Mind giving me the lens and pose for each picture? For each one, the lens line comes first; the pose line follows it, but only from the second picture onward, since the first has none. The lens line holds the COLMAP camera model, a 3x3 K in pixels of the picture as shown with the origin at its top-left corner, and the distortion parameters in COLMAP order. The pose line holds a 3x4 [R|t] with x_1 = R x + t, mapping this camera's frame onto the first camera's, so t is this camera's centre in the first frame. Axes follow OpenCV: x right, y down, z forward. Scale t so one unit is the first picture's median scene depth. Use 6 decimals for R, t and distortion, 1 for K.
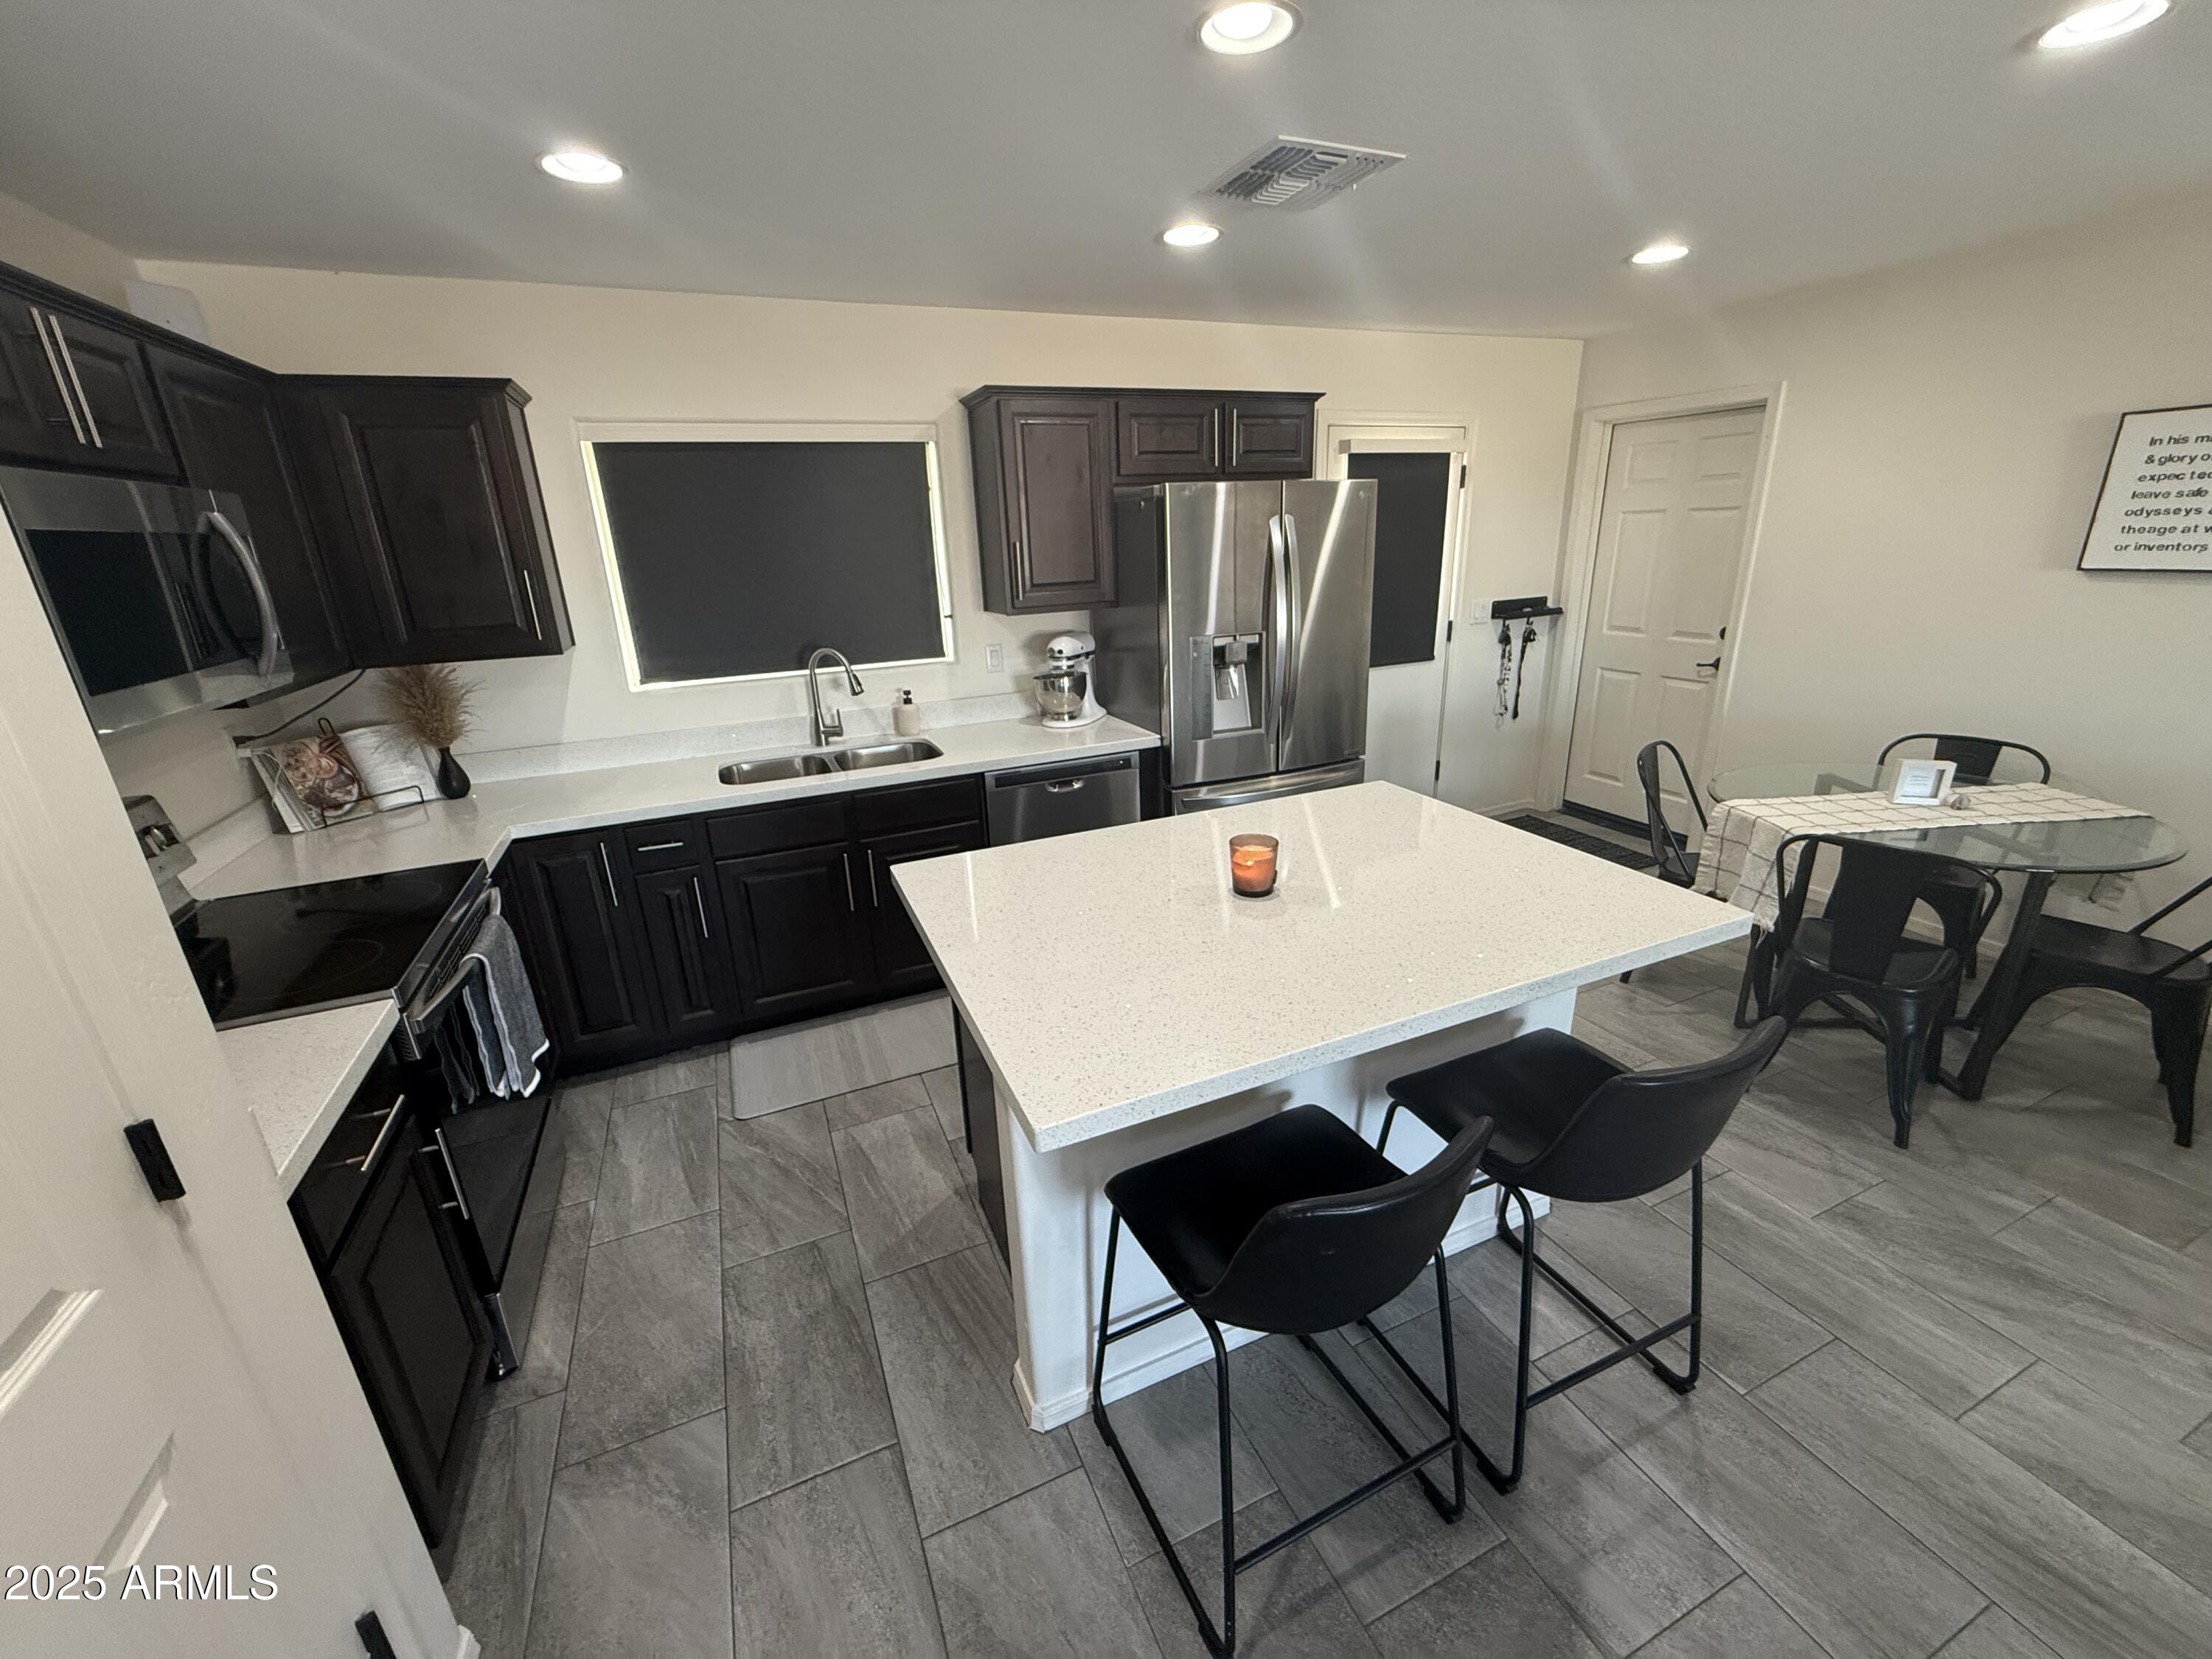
lens RADIAL K [[881.8, 0, 1108.5], [0, 881.8, 822.6], [0, 0, 1]] dist [0.000073, 0.000210]
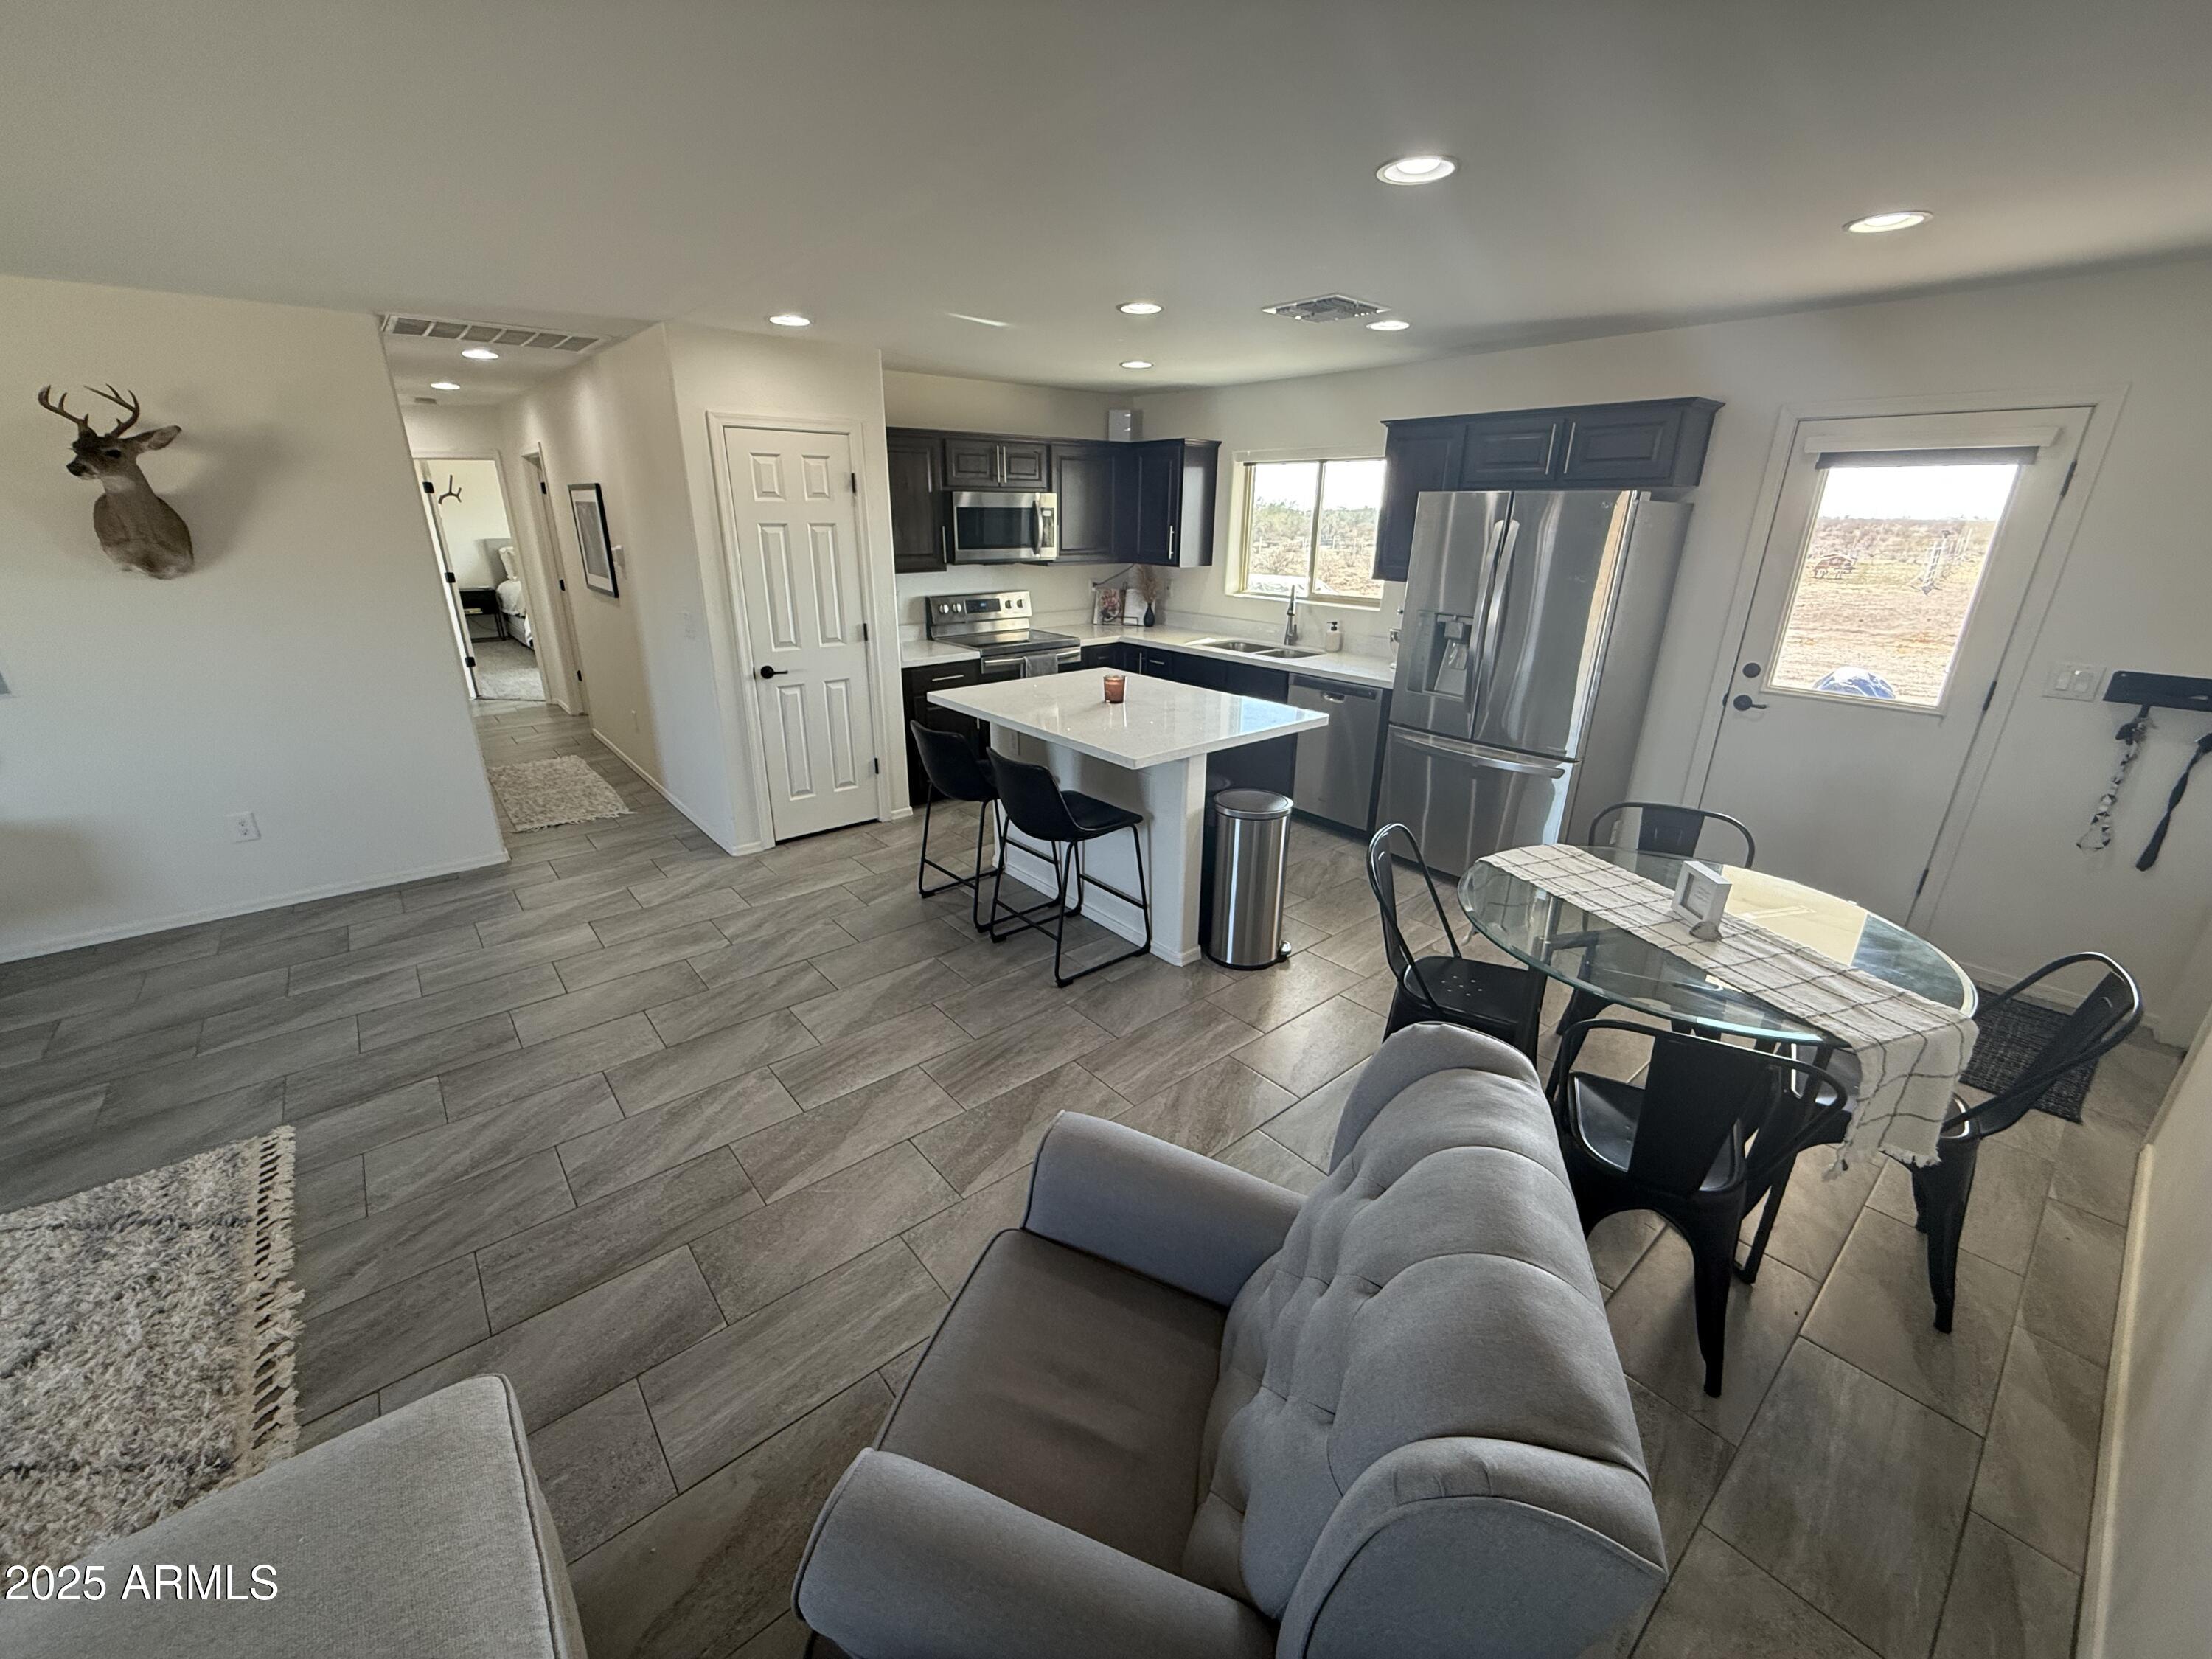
lens RADIAL K [[882.1, 0, 1099.5], [0, 882.1, 827.0], [0, 0, 1]] dist [-0.001351, -0.000129]
pose [[0.275820, 0.367672, -0.888111, 1.423353], [-0.320016, 0.906367, 0.275842, -0.147450], [0.906374, 0.208127, 0.367655, 0.184784]]
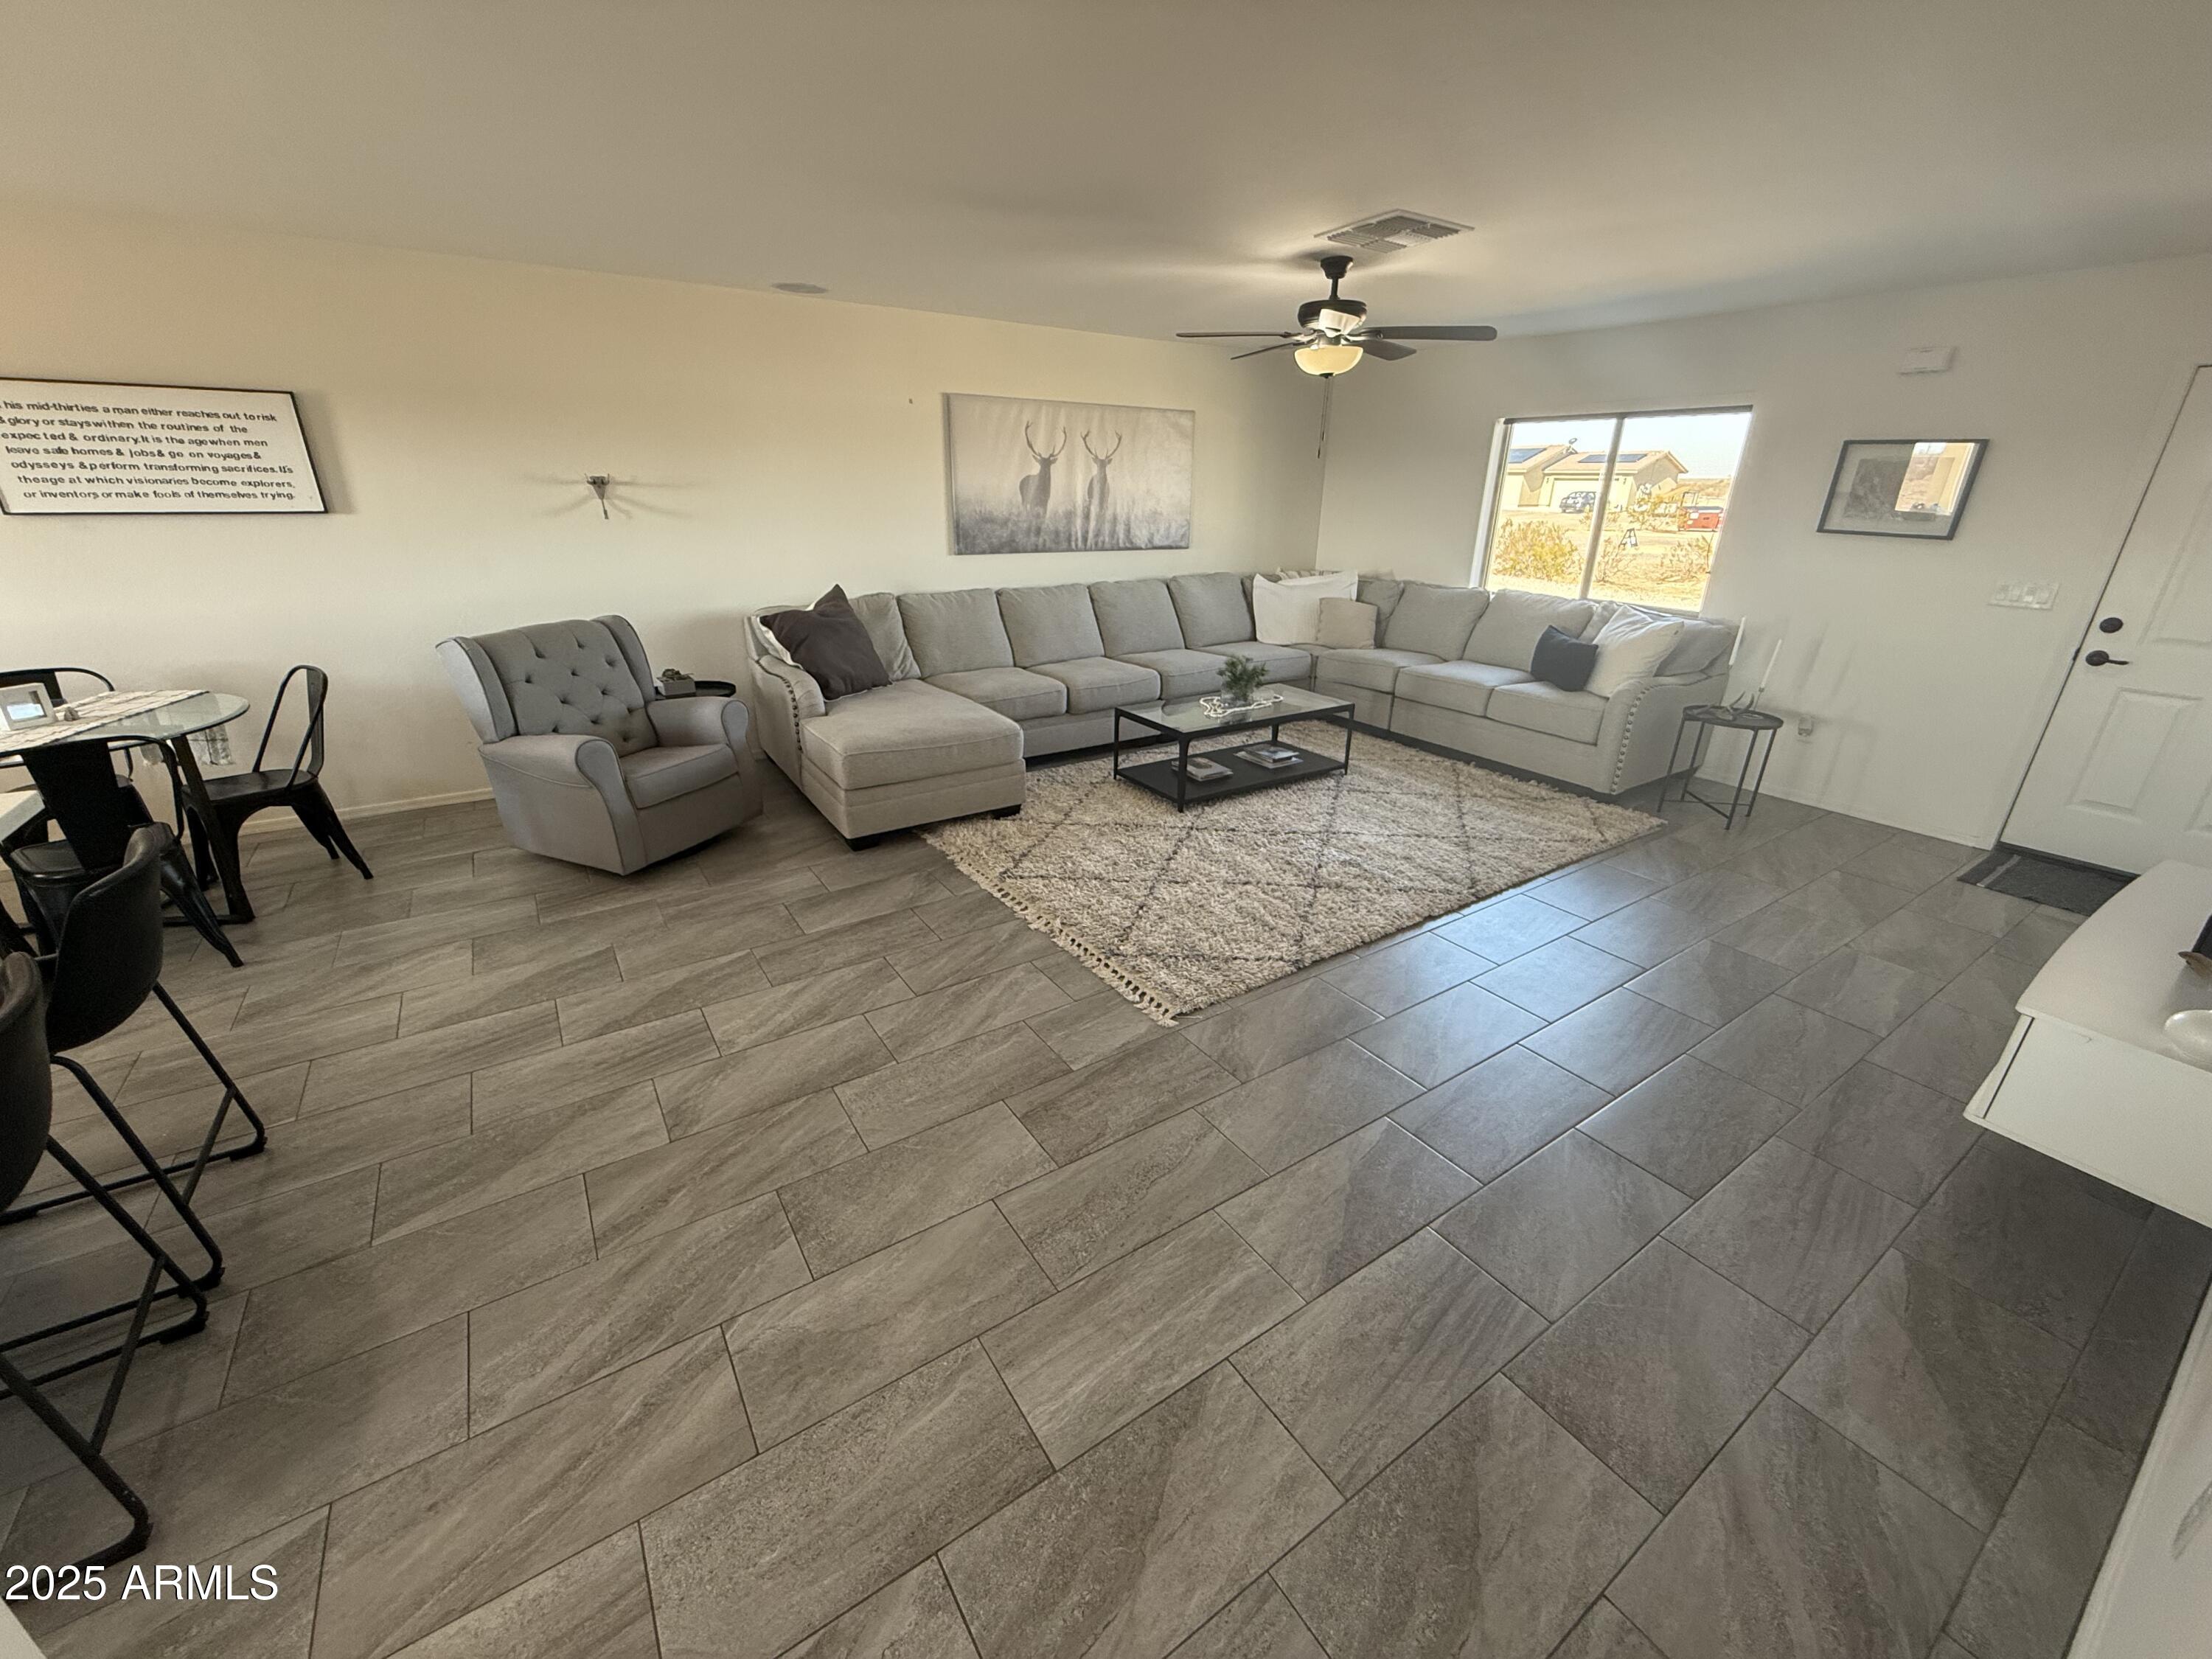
lens RADIAL K [[888.5, 0, 1101.1], [0, 888.5, 843.9], [0, 0, 1]] dist [-0.001841, -0.000175]
pose [[-0.168555, -0.339451, 0.925398, -0.360428], [0.306489, 0.874245, 0.376512, 0.093100], [-0.936832, 0.347087, -0.043321, -0.141284]]
